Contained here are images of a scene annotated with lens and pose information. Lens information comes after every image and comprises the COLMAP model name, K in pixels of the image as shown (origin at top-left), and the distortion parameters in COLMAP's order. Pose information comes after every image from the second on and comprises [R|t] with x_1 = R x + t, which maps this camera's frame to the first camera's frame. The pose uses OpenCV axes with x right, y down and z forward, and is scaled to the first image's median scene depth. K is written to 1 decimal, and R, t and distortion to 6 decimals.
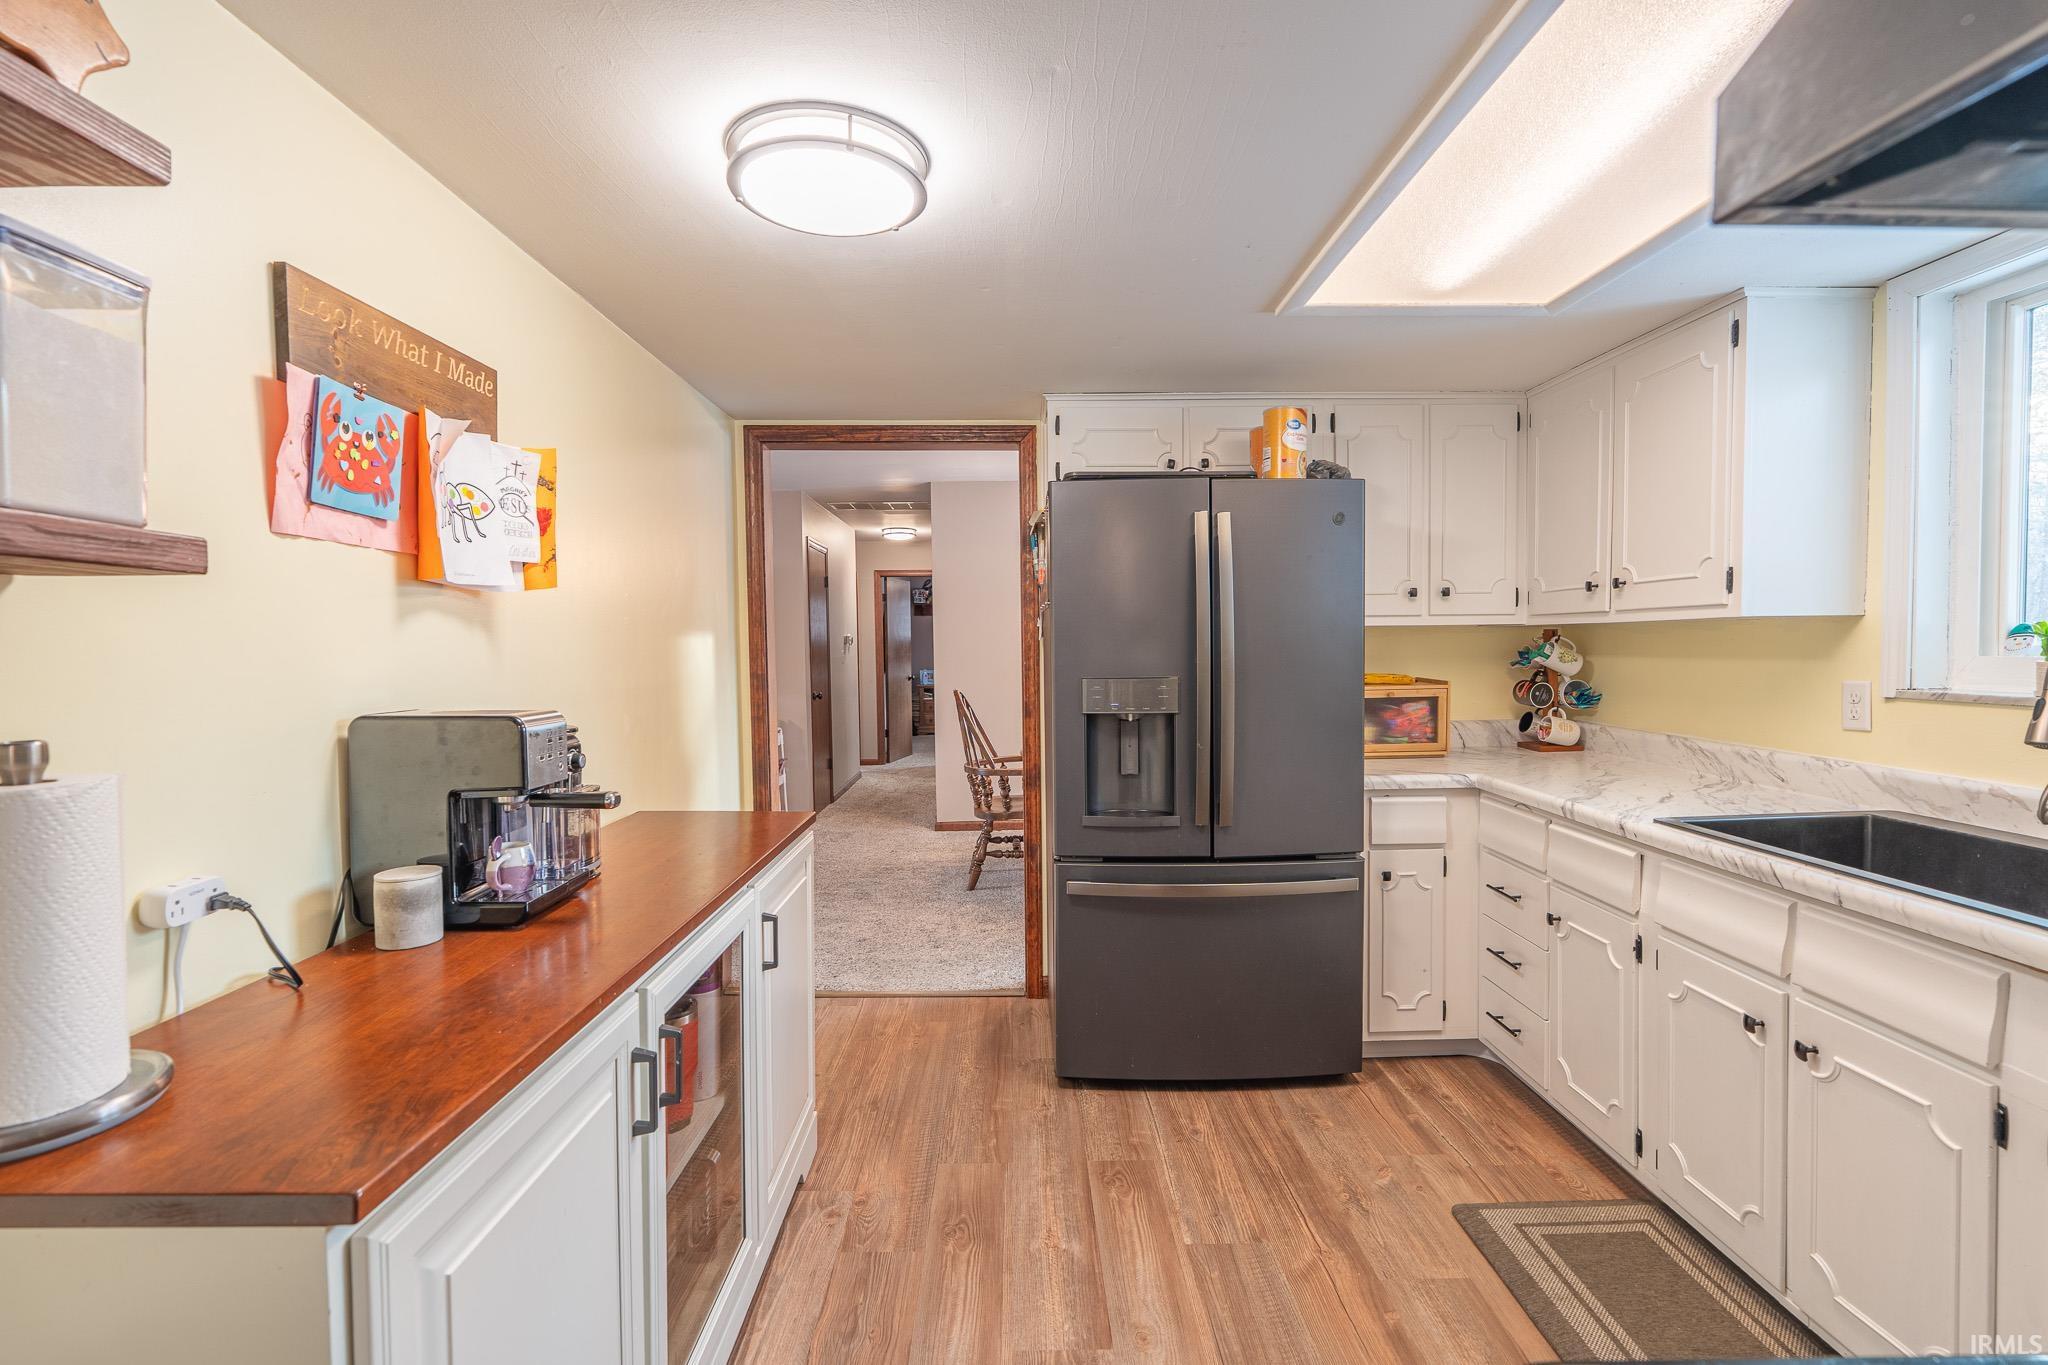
lens RADIAL K [[916.1, 0, 1022.7], [0, 916.1, 680.2], [0, 0, 1]] dist [-0.010843, 0.003424]
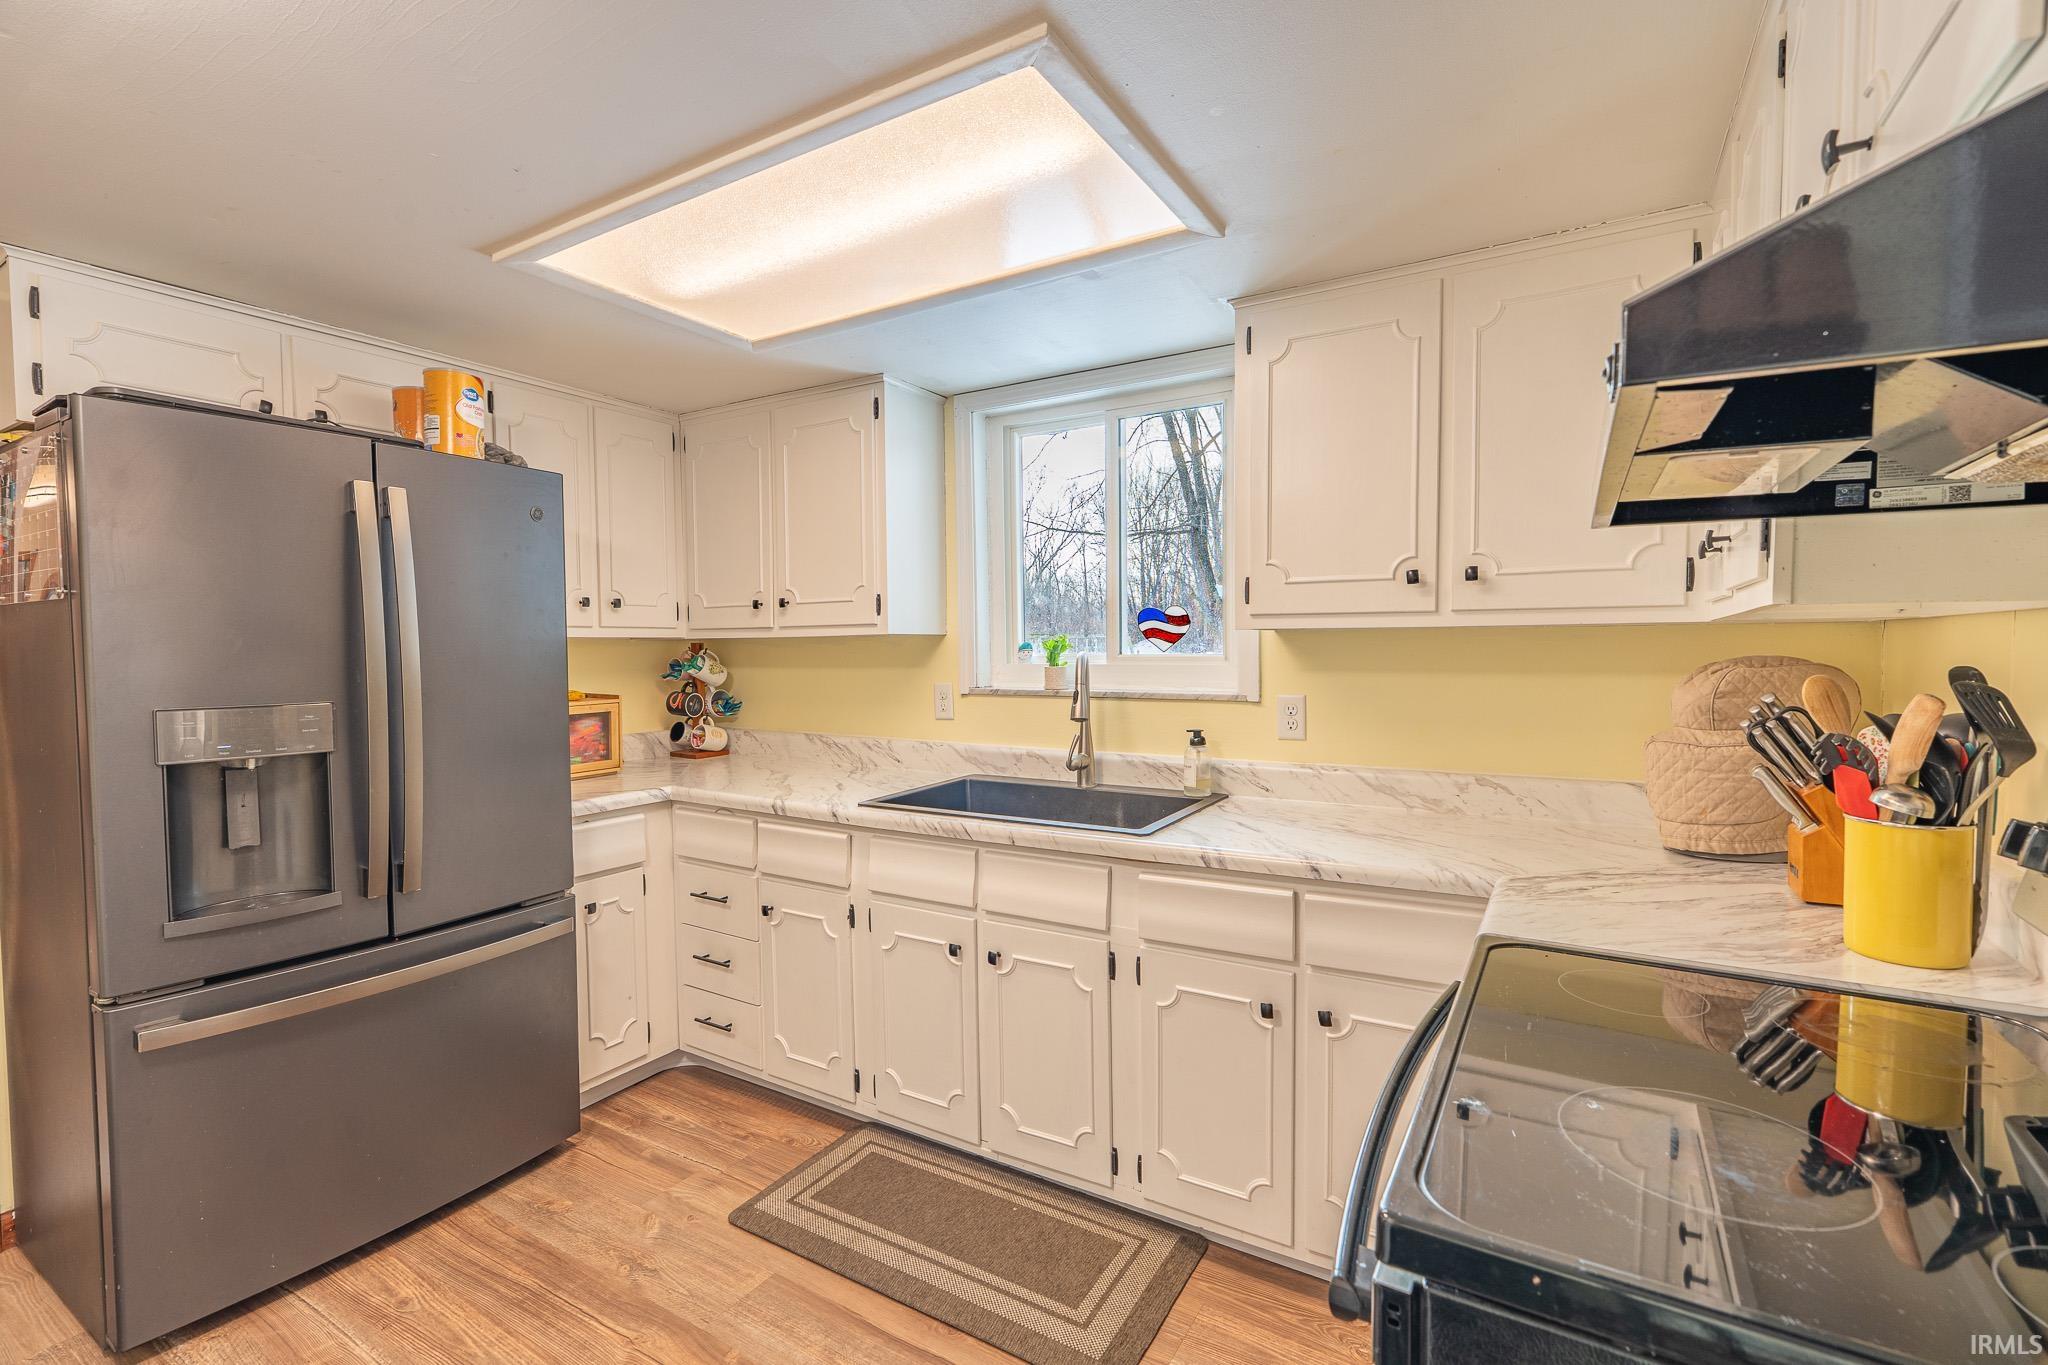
lens RADIAL K [[916.1, 0, 1029.2], [0, 916.1, 680.8], [0, 0, 1]] dist [-0.010843, 0.003424]
pose [[0.524594, -0.024603, 0.850997, -0.168782], [0.036264, 0.999321, 0.006536, -0.006079], [-0.850580, 0.027432, 0.525130, 0.152035]]
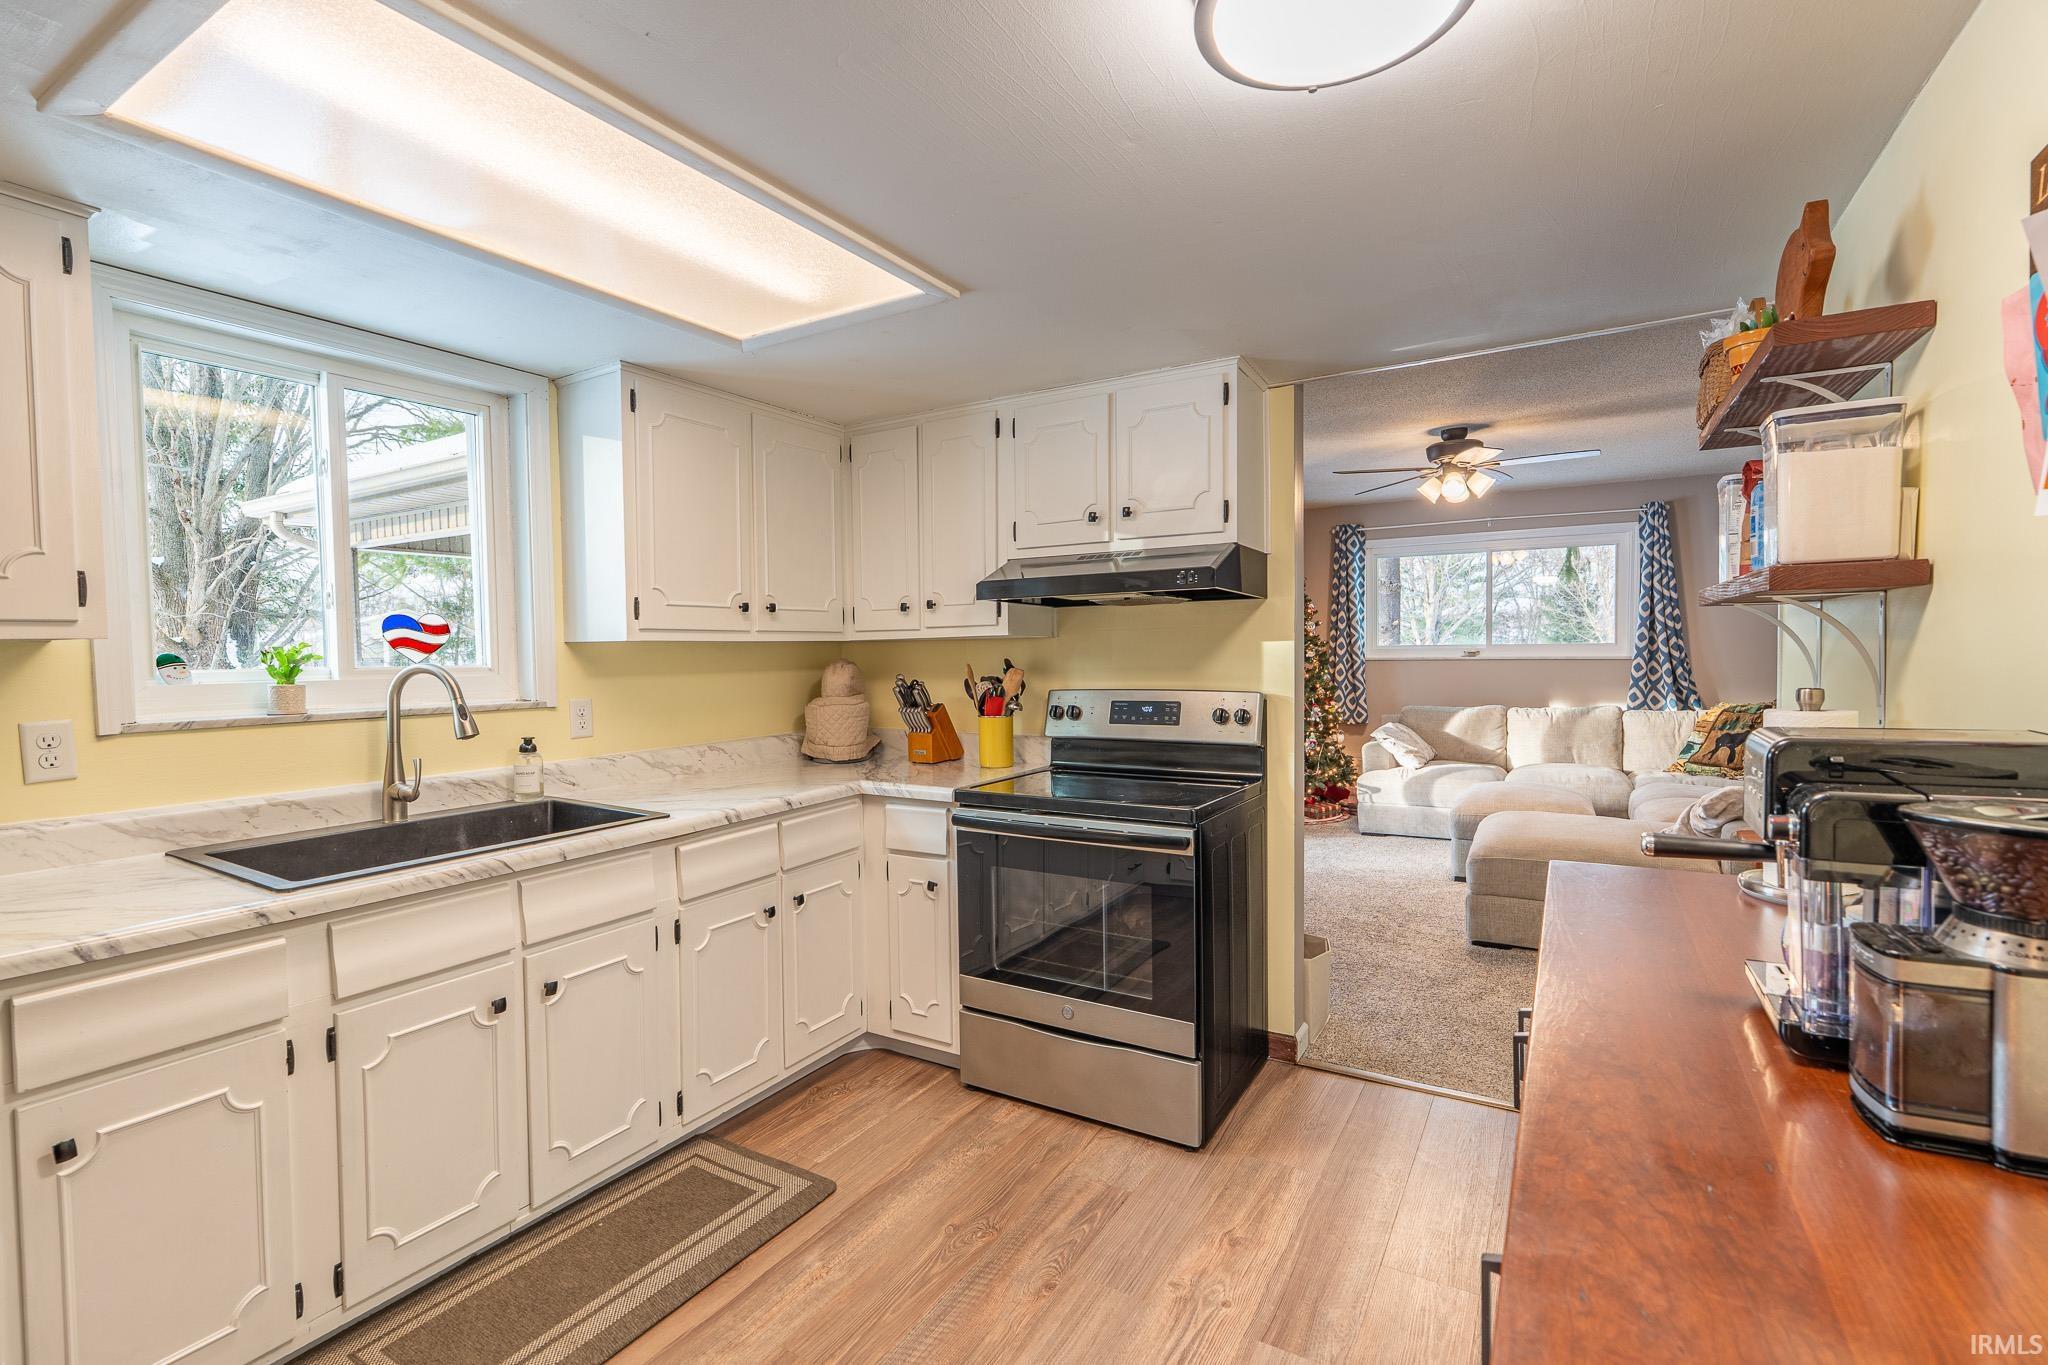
lens RADIAL K [[916.1, 0, 994.1], [0, 916.1, 690.4], [0, 0, 1]] dist [-0.010843, 0.003424]
pose [[-0.842245, -0.000668, 0.539095, -0.221162], [0.044820, 0.996450, 0.071259, -0.042534], [-0.537229, 0.084180, -0.839225, 1.110571]]
